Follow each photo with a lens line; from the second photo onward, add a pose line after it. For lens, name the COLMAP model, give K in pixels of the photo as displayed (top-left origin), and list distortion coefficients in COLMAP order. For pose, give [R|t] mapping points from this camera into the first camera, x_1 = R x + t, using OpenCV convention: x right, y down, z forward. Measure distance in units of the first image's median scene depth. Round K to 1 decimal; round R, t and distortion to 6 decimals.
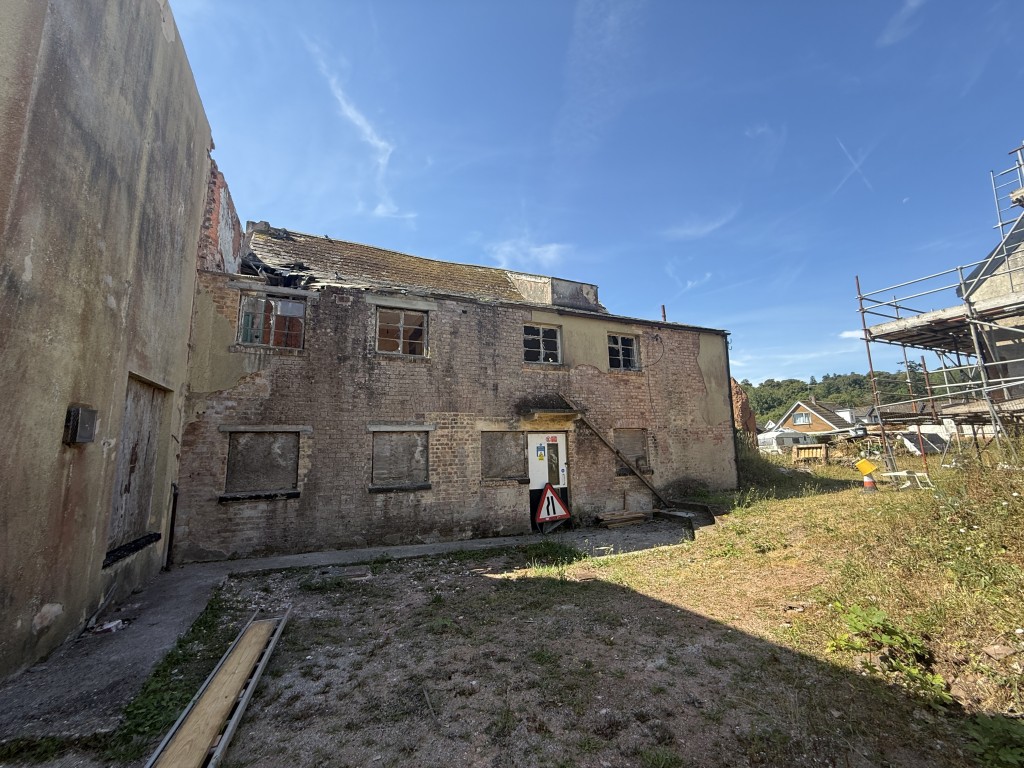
lens RADIAL K [[413.8, 0, 516.0], [0, 413.8, 385.5], [0, 0, 1]] dist [0.017827, 0.000580]
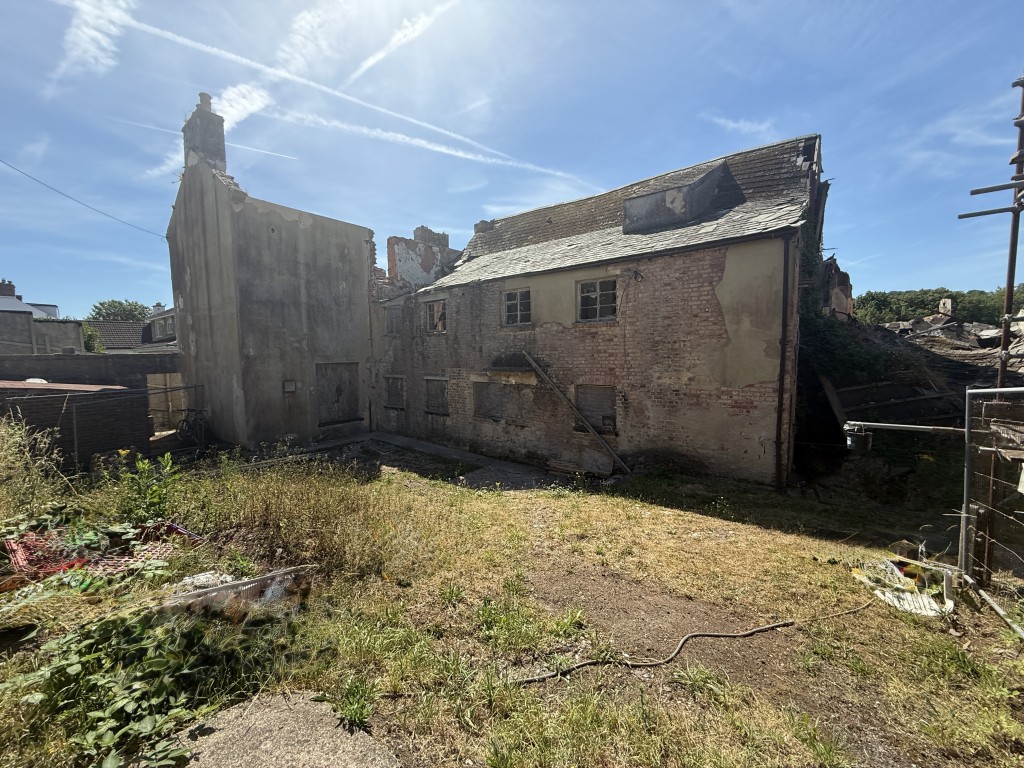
lens RADIAL K [[413.8, 0, 512.3], [0, 413.8, 381.4], [0, 0, 1]] dist [0.017827, 0.000580]
pose [[0.448274, 0.088825, -0.889472, 1.060401], [0.148427, 0.973841, 0.172054, -0.097621], [0.881487, -0.209149, 0.423363, 0.453035]]
